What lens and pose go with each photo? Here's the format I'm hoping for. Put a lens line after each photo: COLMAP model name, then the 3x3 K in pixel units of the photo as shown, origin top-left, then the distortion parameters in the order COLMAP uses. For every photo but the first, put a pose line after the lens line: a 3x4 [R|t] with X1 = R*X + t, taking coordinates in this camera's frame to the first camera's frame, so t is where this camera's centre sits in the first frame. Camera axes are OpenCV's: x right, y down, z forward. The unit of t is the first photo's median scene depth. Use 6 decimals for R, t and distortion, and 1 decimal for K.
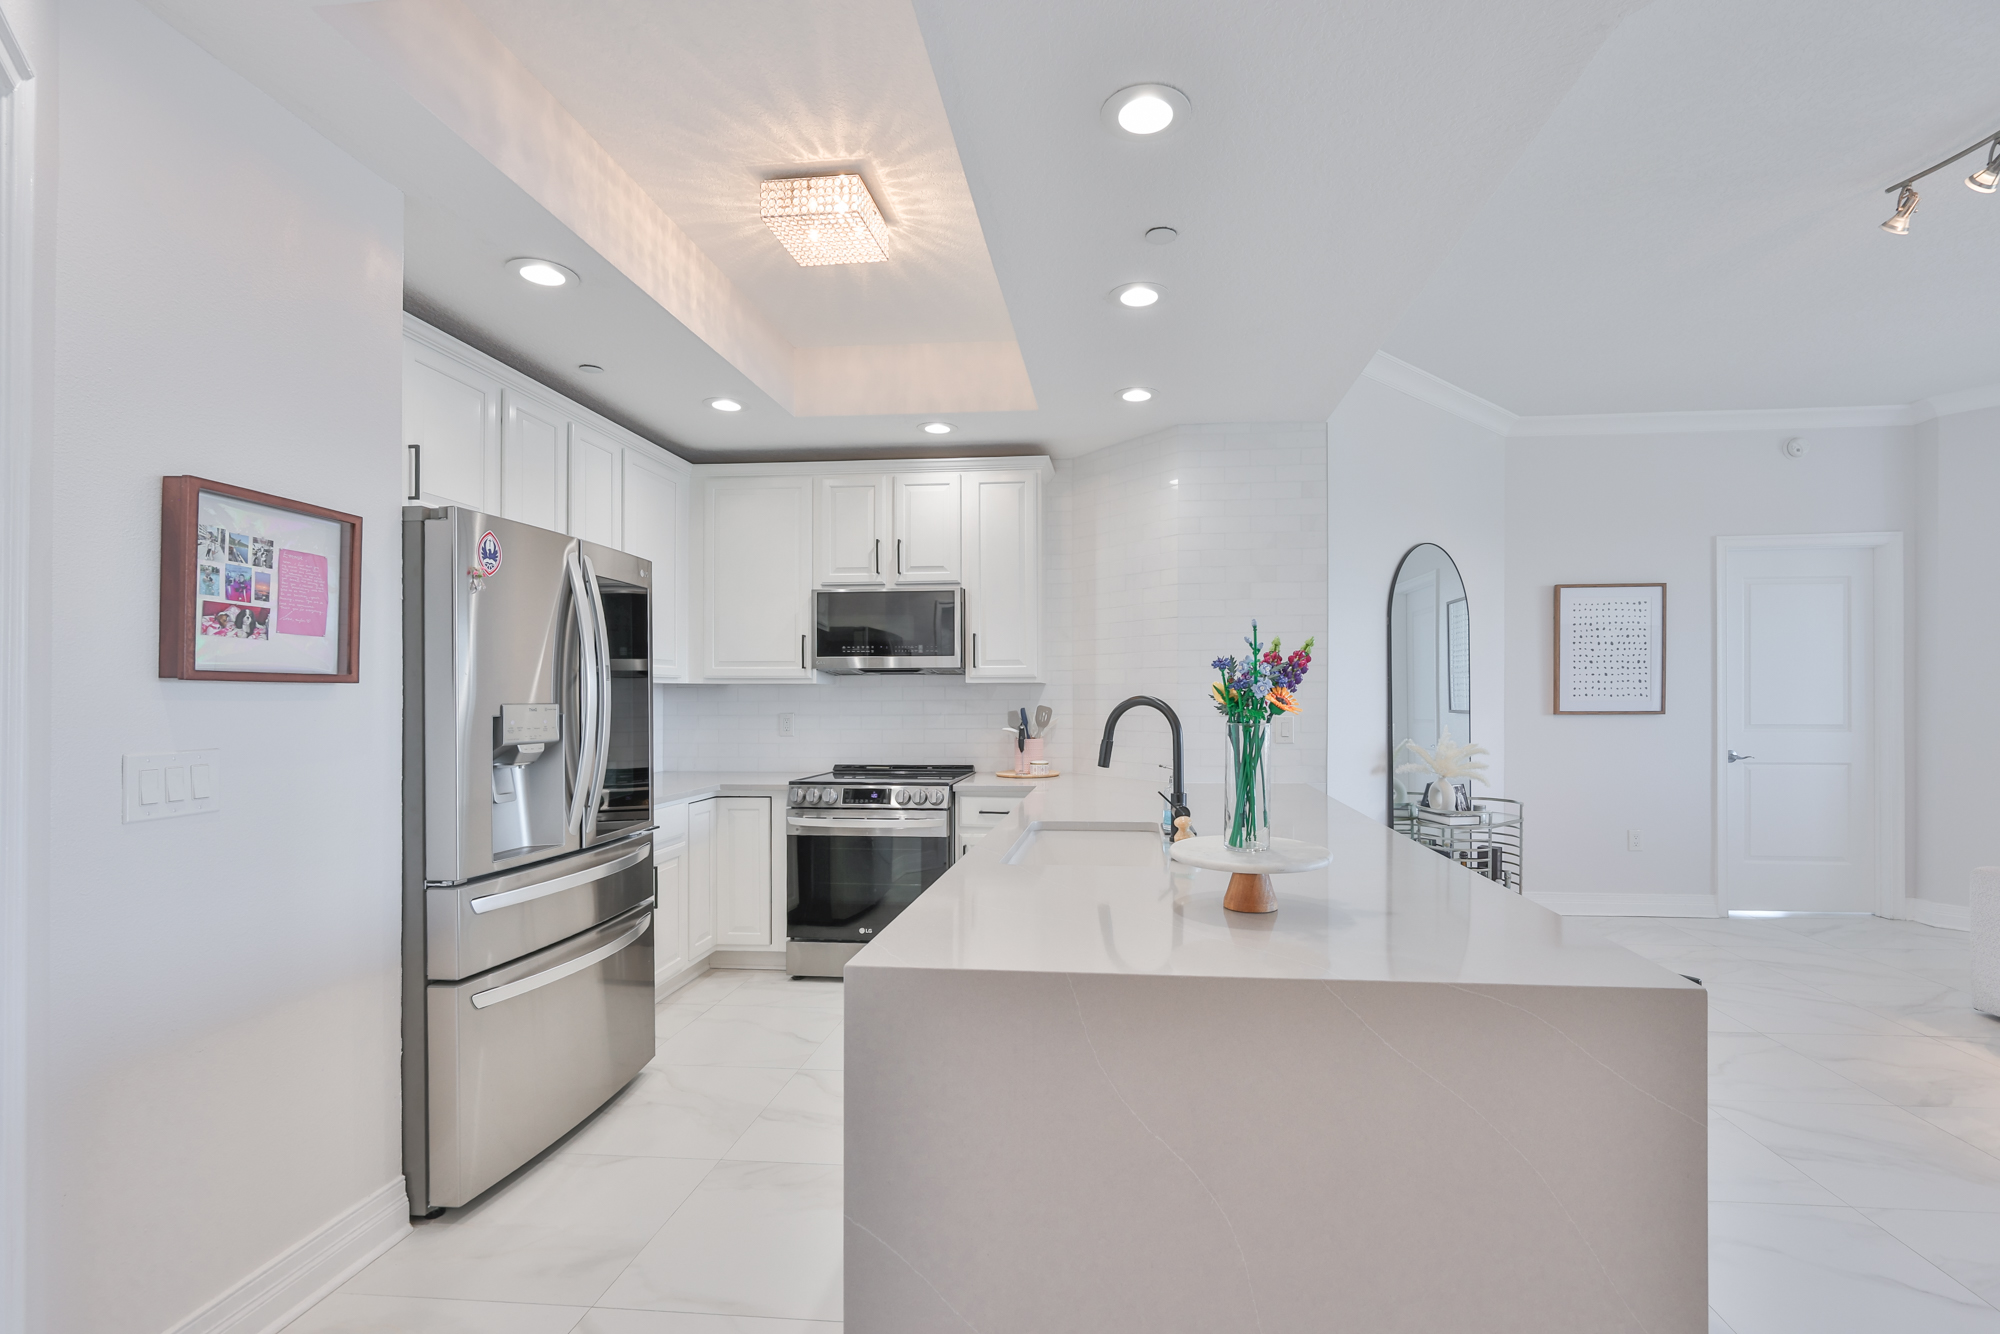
lens RADIAL K [[867.5, 0, 1067.6], [0, 867.5, 695.8], [0, 0, 1]] dist [0.000470, 0.000717]
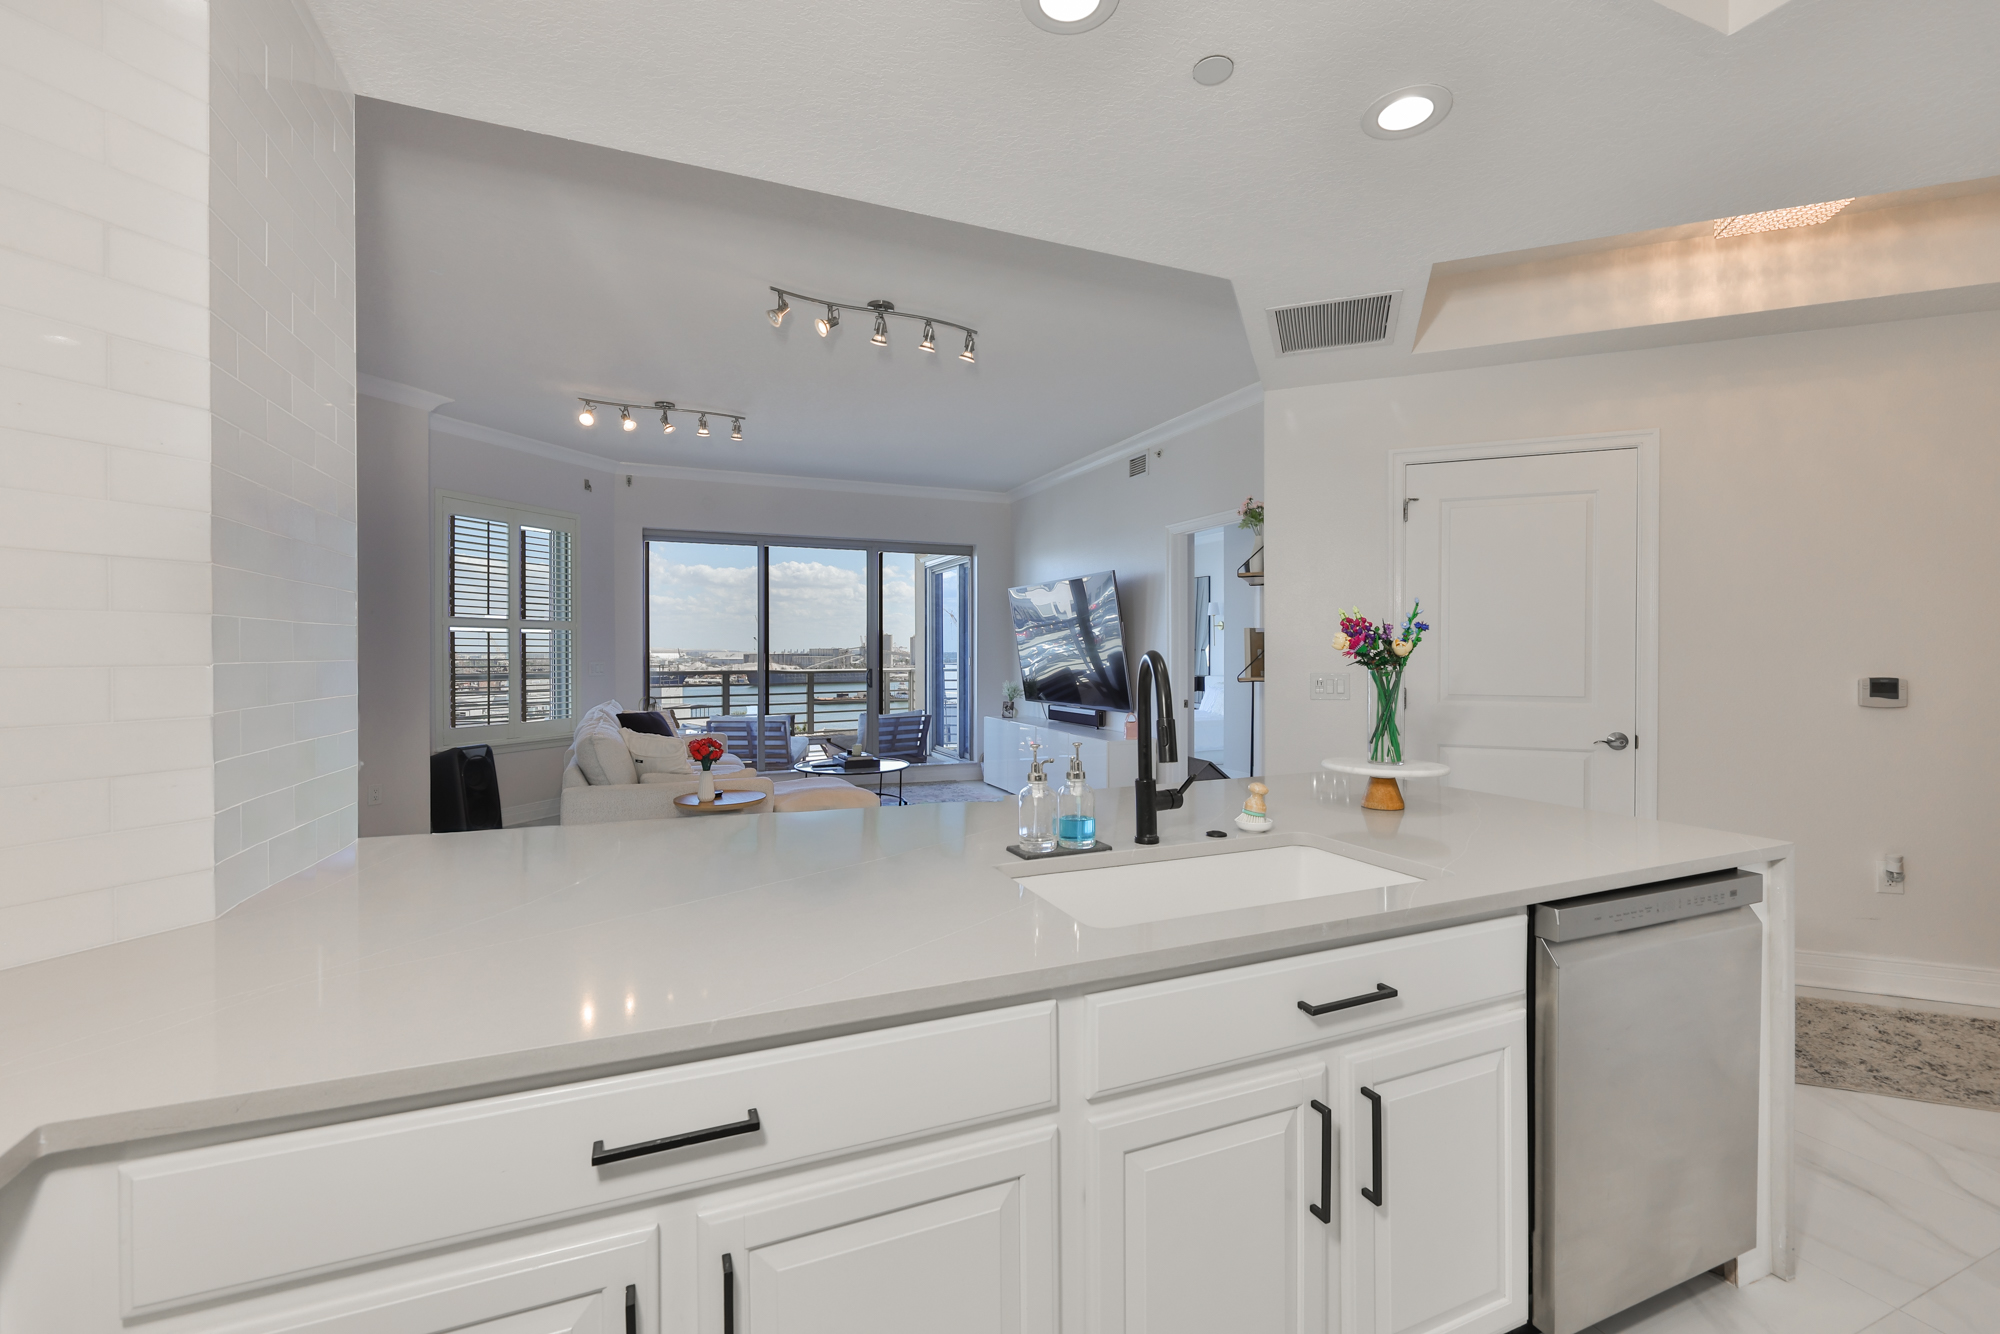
lens RADIAL K [[852.0, 0, 999.4], [0, 852.0, 662.3], [0, 0, 1]] dist [0.001169, 0.000180]
pose [[-0.457793, -0.005695, 0.889040, -0.276962], [-0.000277, 0.999980, 0.006262, 0.003429], [-0.889059, 0.002620, -0.457786, 0.841299]]
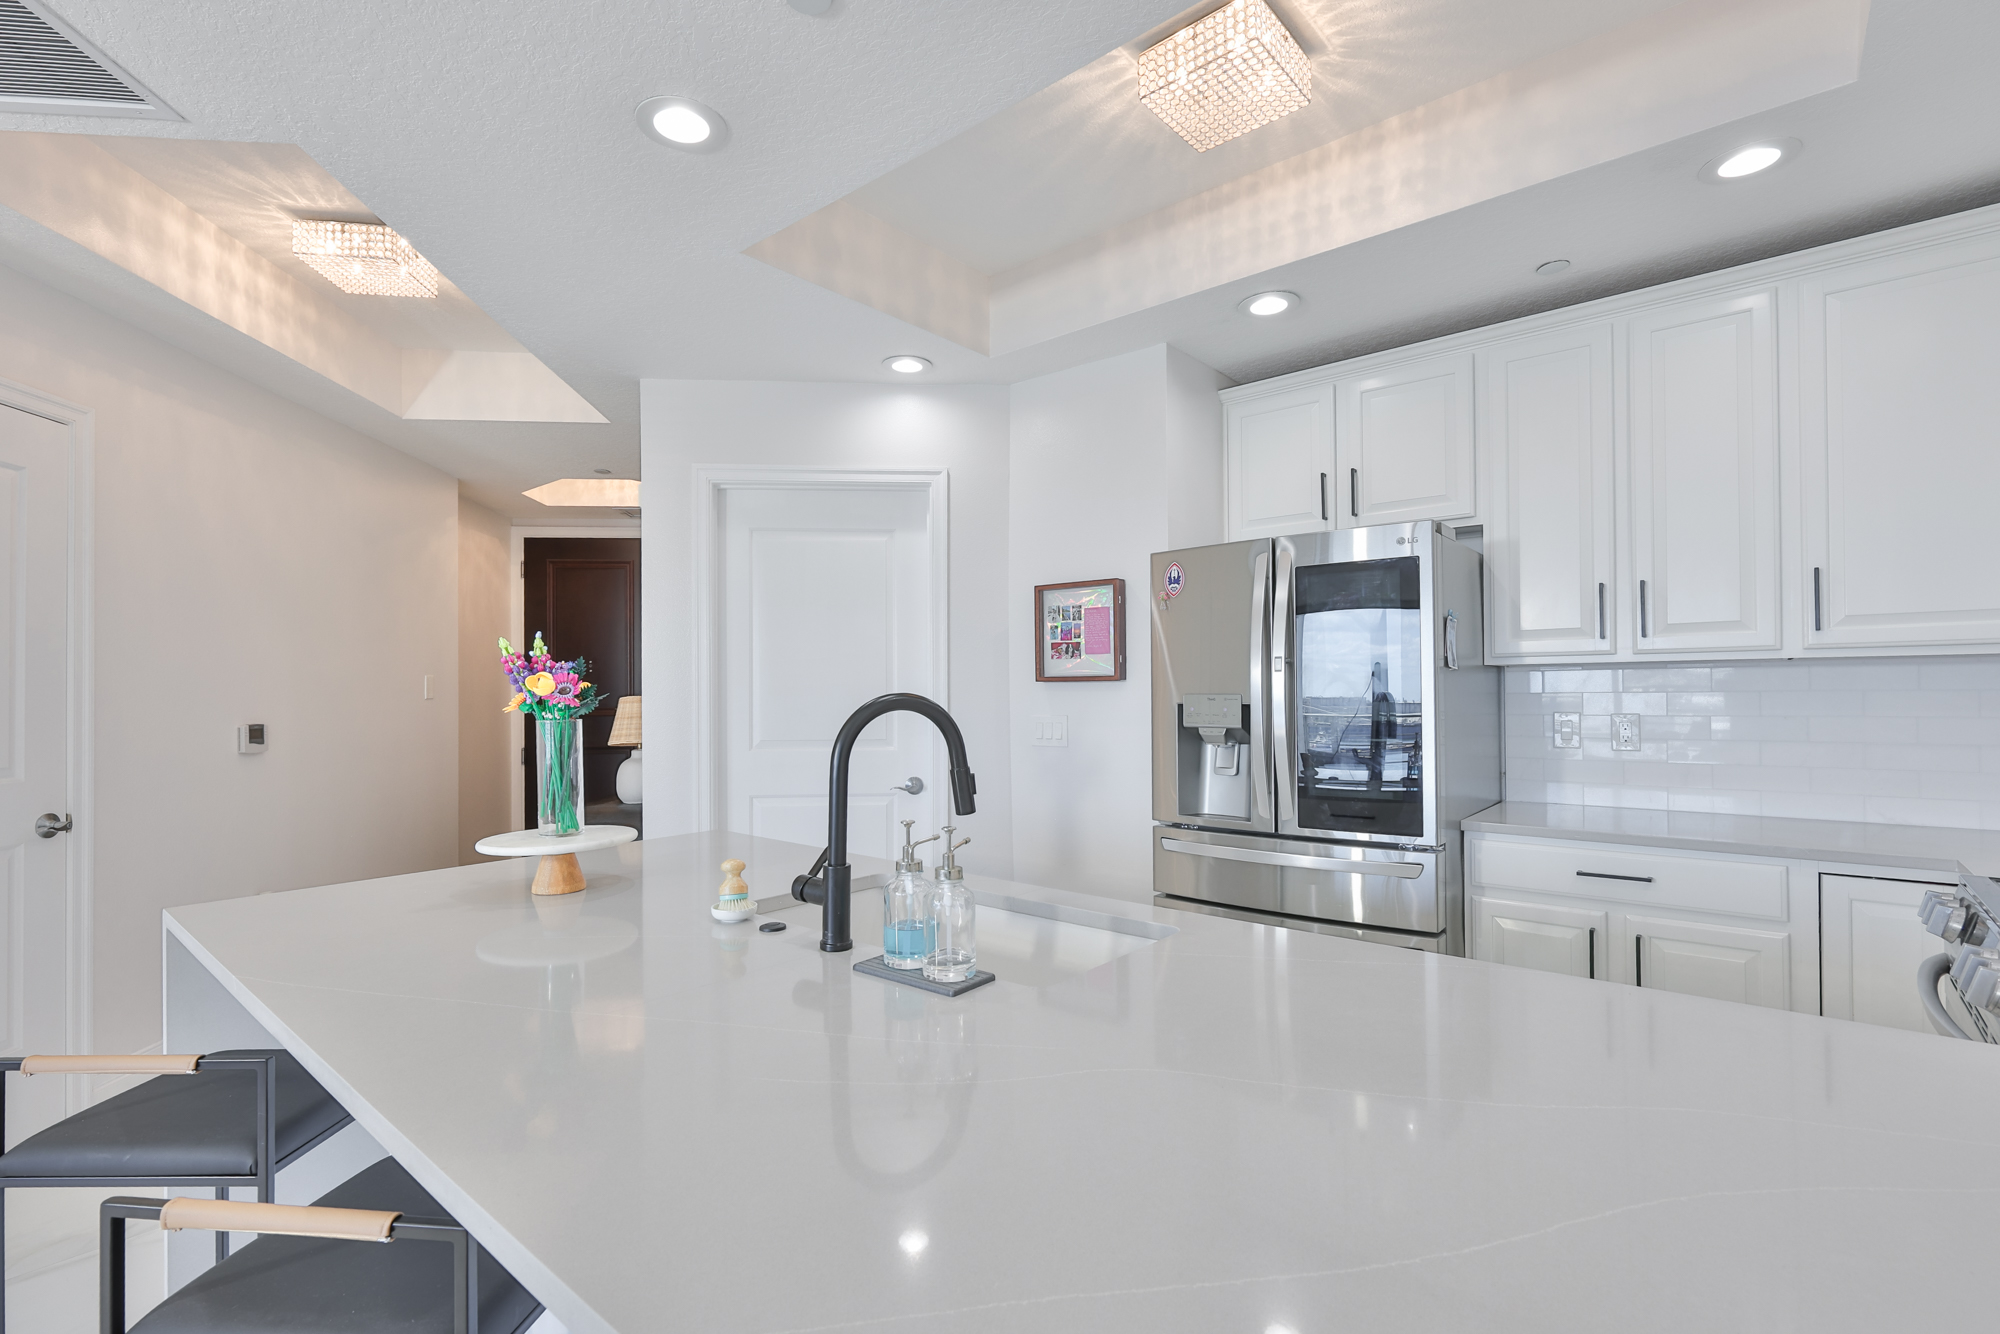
lens RADIAL K [[903.9, 0, 993.0], [0, 903.9, 683.0], [0, 0, 1]] dist [0.001279, 0.000426]
pose [[-0.582206, 0.004595, -0.813028, 0.321302], [0.014557, 0.999883, -0.004773, -0.002416], [0.812911, -0.014614, -0.582205, 0.826621]]
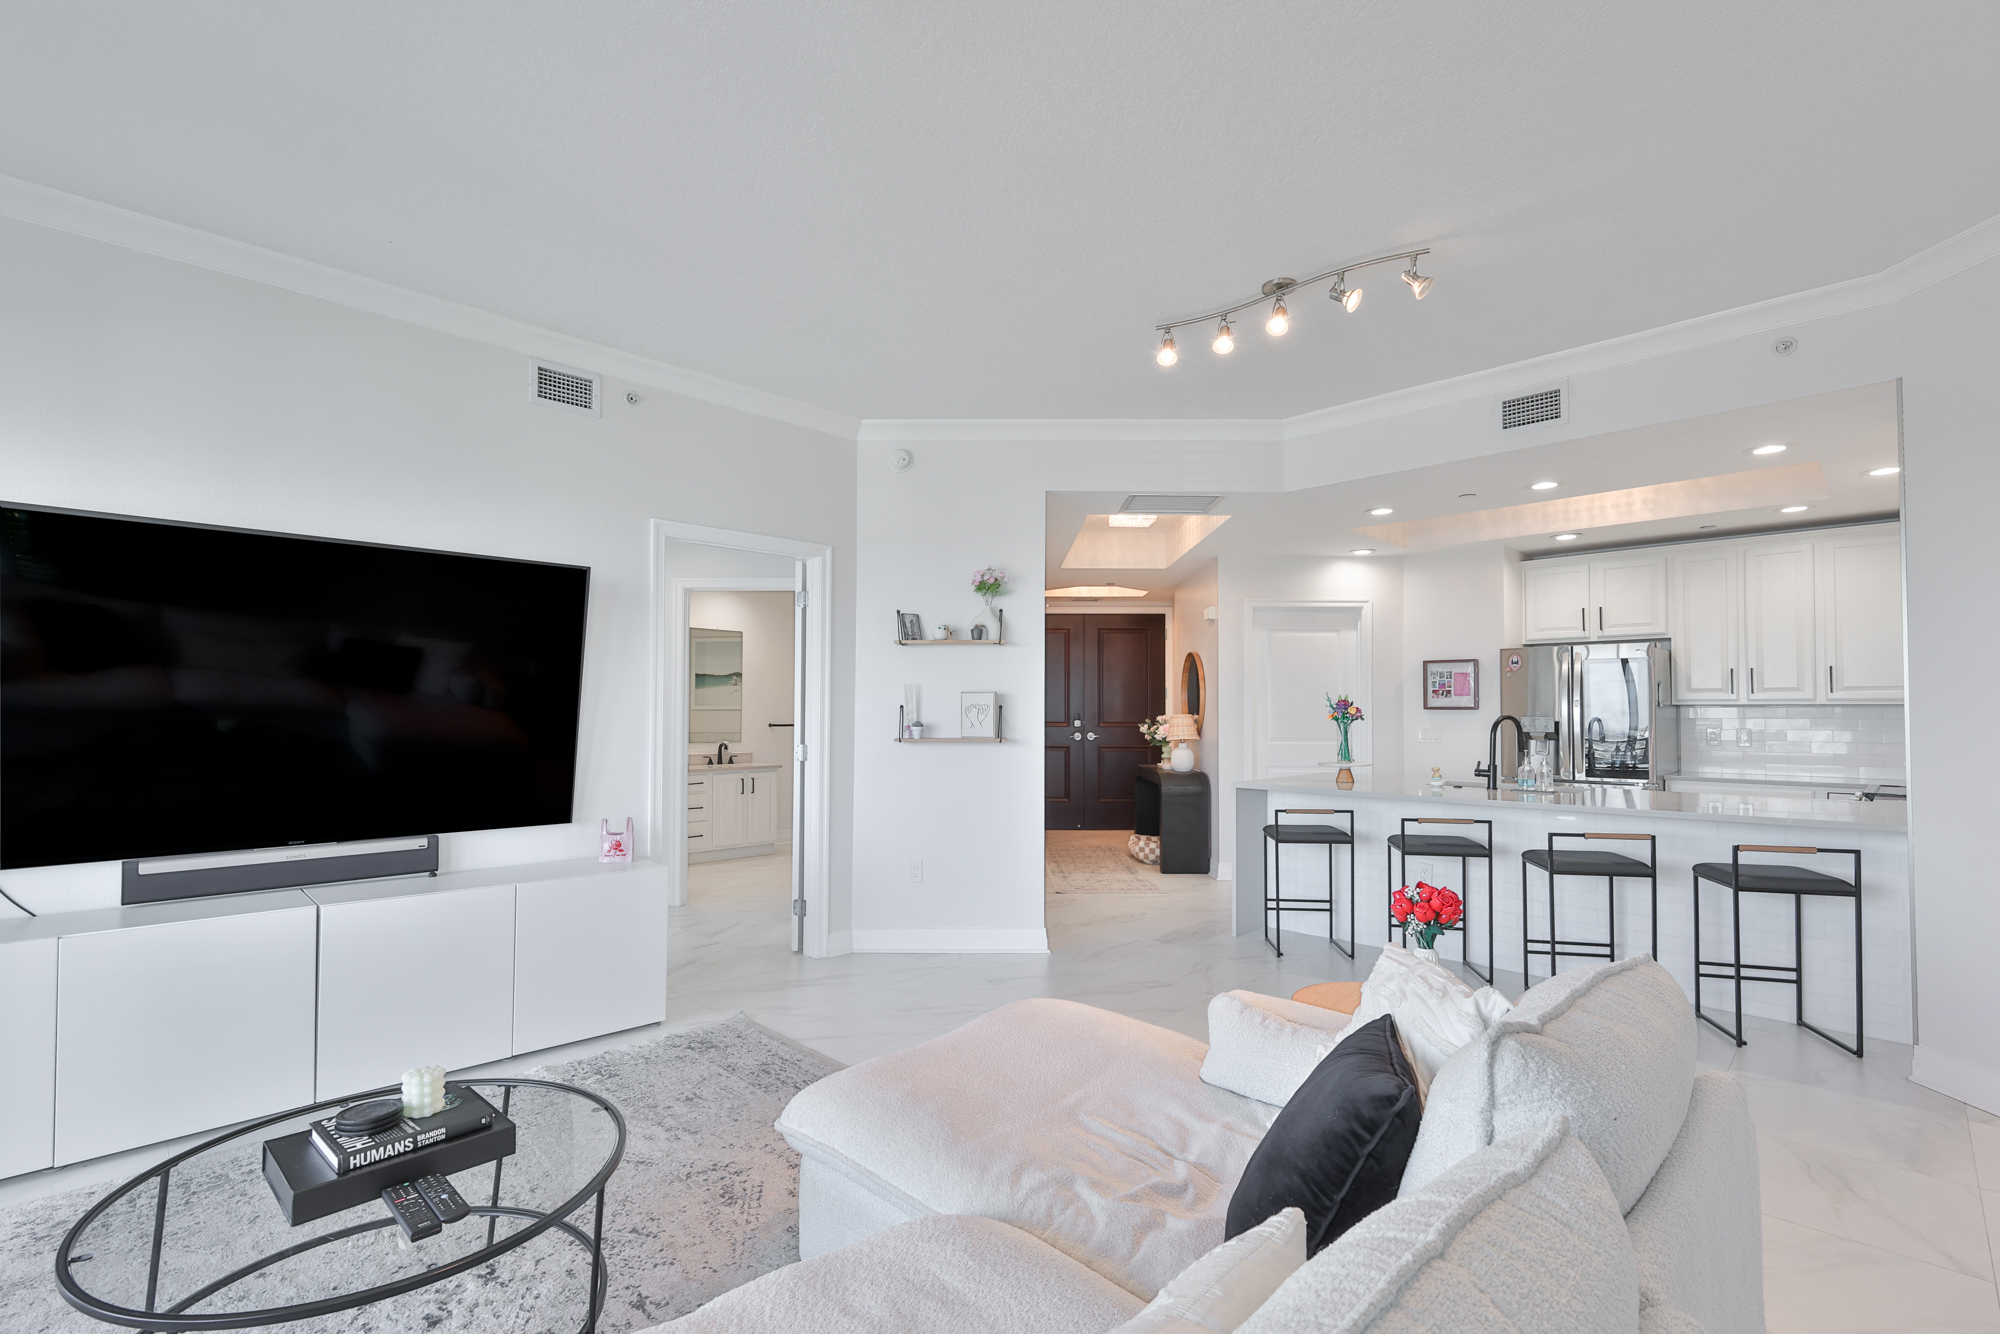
lens RADIAL K [[905.5, 0, 982.2], [0, 905.5, 687.6], [0, 0, 1]] dist [-0.000267, -0.000261]
pose [[-0.655318, -0.016482, -0.755173, 1.392310], [0.002328, 0.999713, -0.023839, -0.009170], [0.755350, -0.017381, -0.655091, 0.846566]]
